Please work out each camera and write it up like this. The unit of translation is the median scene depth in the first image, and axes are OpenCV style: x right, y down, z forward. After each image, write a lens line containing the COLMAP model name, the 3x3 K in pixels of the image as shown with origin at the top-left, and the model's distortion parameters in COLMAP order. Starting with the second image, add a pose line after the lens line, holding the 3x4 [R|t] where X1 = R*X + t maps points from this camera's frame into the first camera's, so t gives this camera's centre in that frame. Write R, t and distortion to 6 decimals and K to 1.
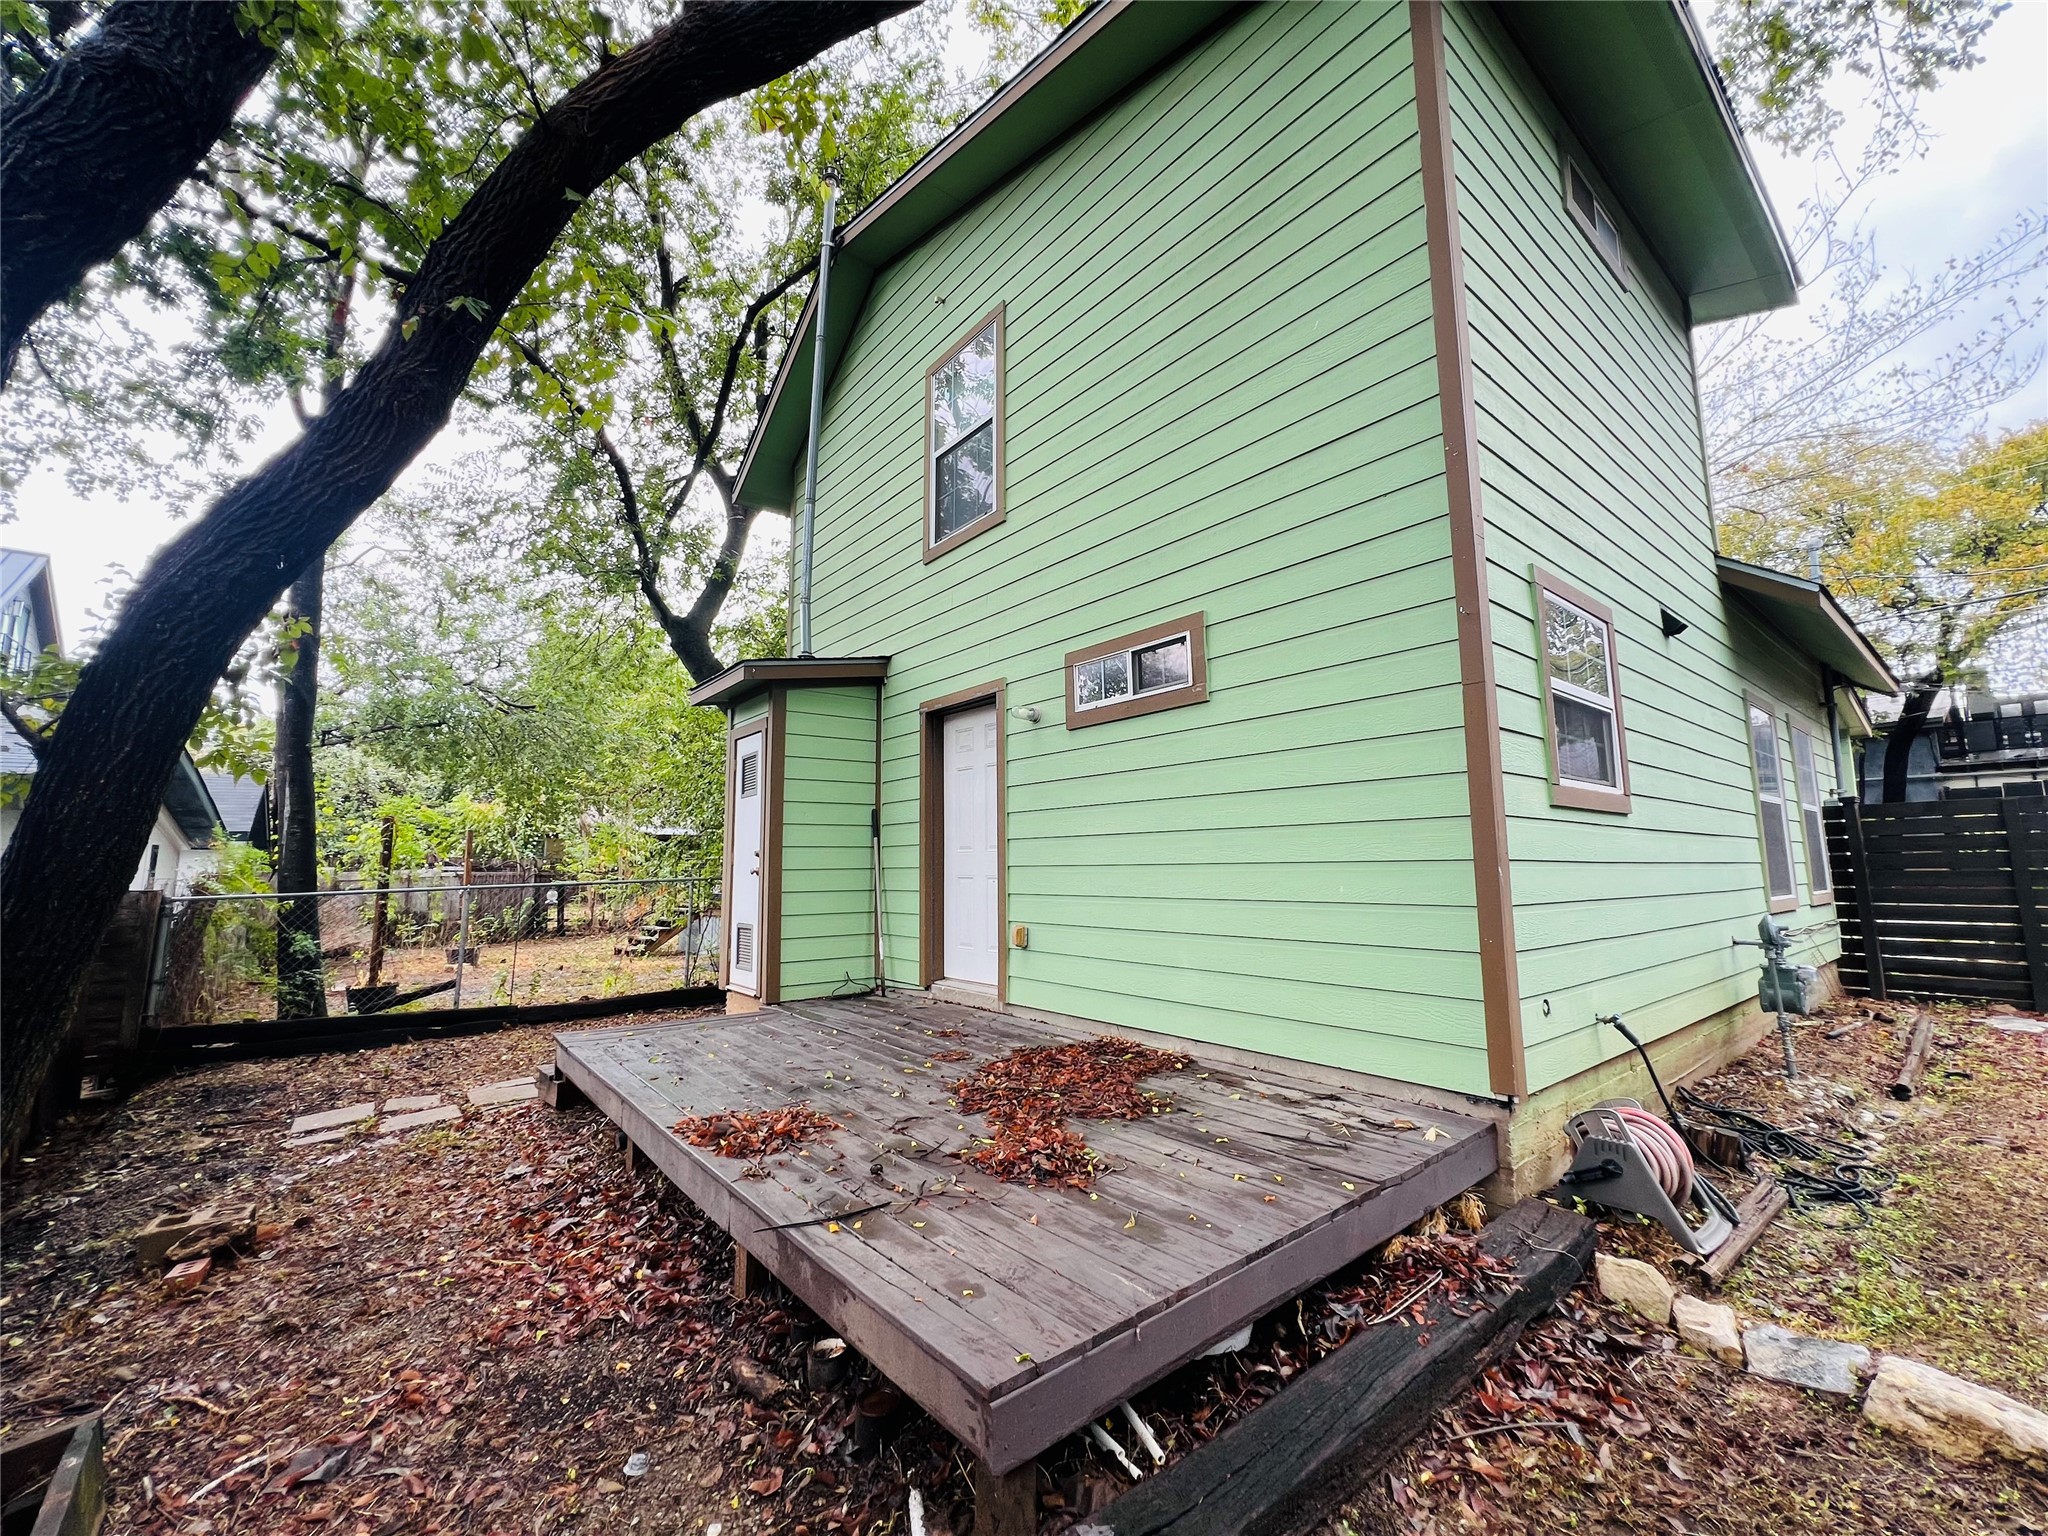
lens RADIAL K [[824.1, 0, 1033.4], [0, 824.1, 761.5], [0, 0, 1]] dist [-0.003422, 0.000210]
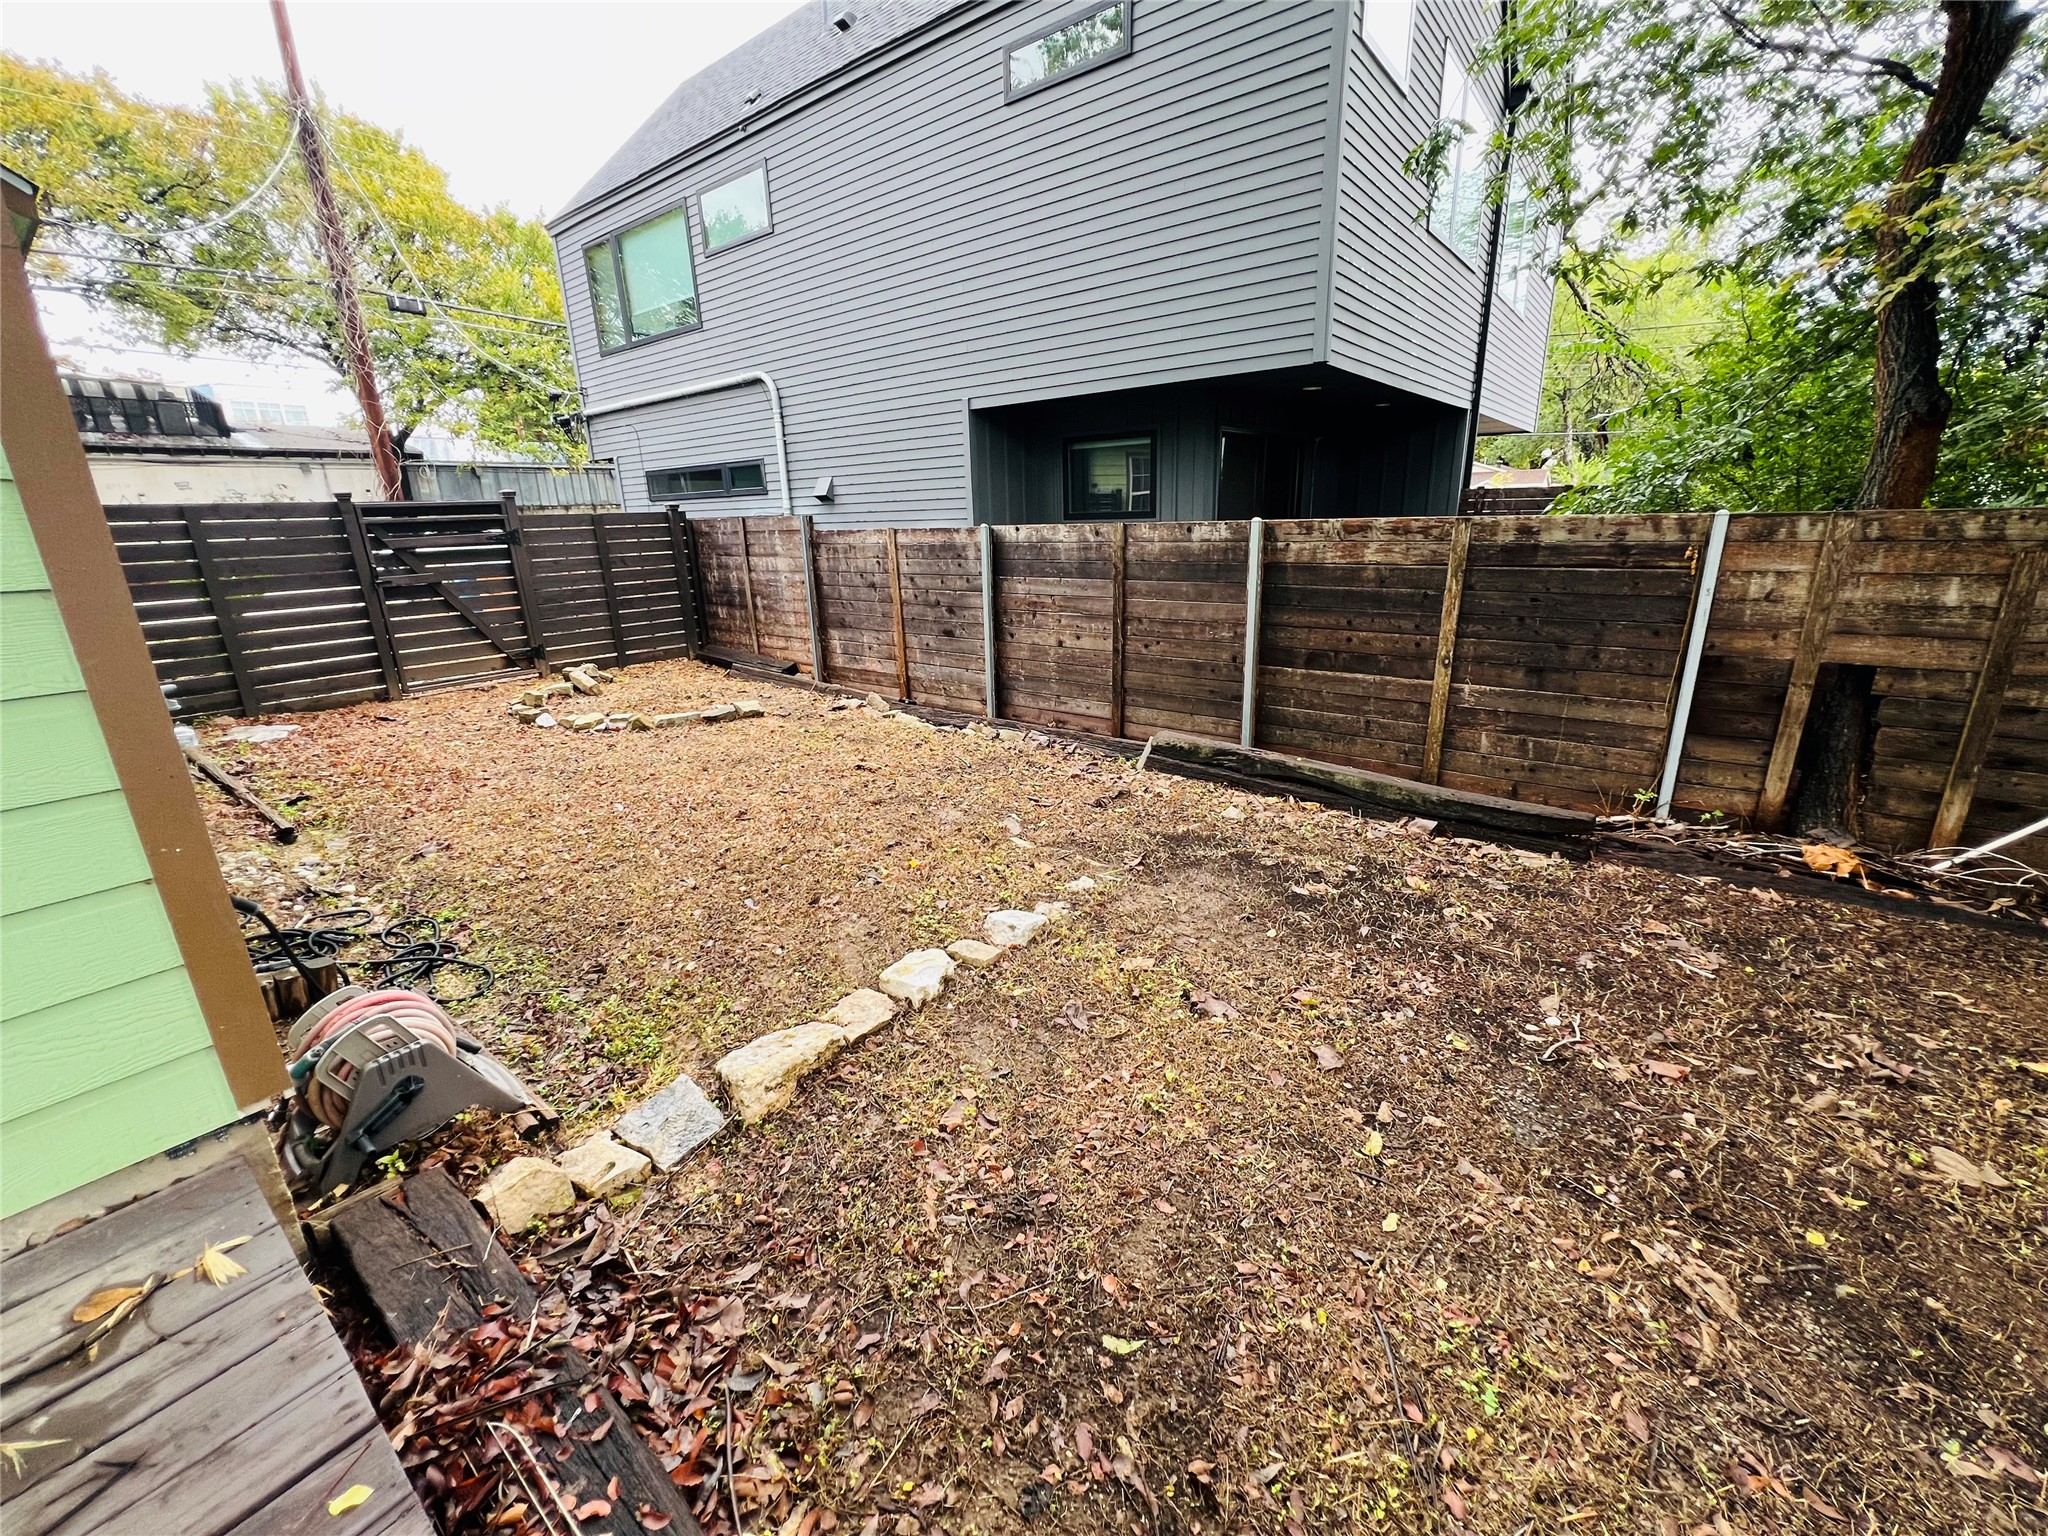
lens RADIAL K [[824.1, 0, 1021.5], [0, 824.1, 763.5], [0, 0, 1]] dist [-0.003422, 0.000210]
pose [[-0.221402, -0.273397, 0.936074, 0.001956], [-0.099508, 0.961220, 0.257205, -0.004104], [-0.970092, -0.036201, -0.240021, 0.458643]]
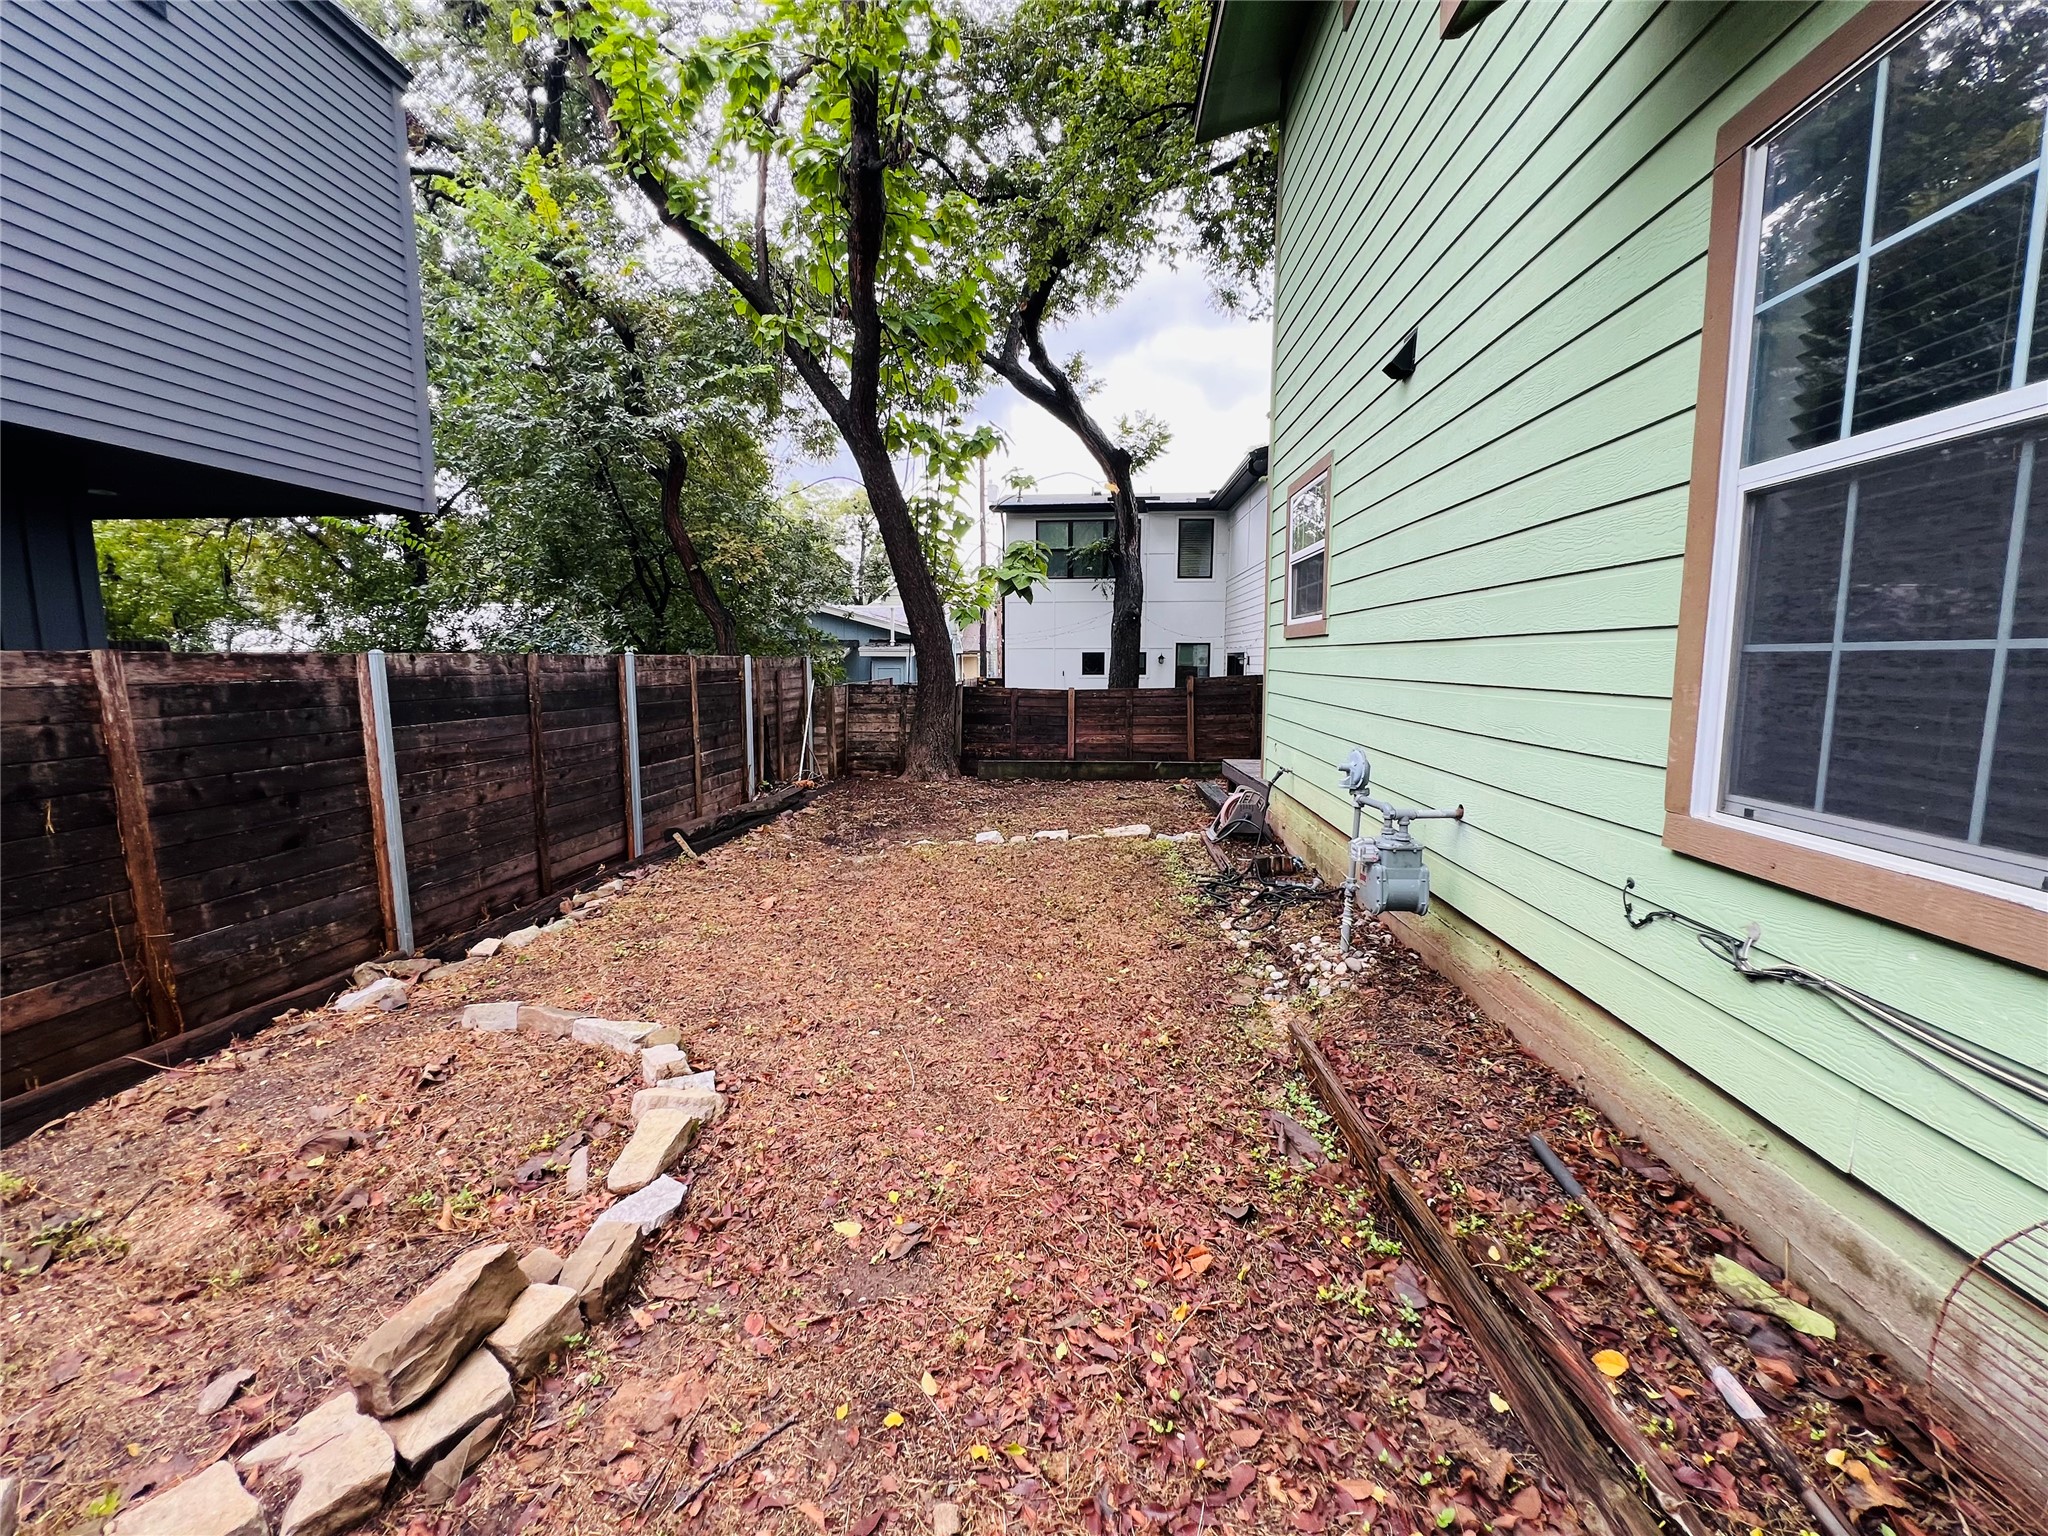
lens RADIAL K [[824.1, 0, 1024.4], [0, 824.1, 762.3], [0, 0, 1]] dist [-0.003422, 0.000210]
pose [[-0.687253, 0.092815, -0.720464, 1.896374], [0.099438, 0.994488, 0.033262, 0.160936], [0.719580, -0.048782, -0.692694, 1.482265]]
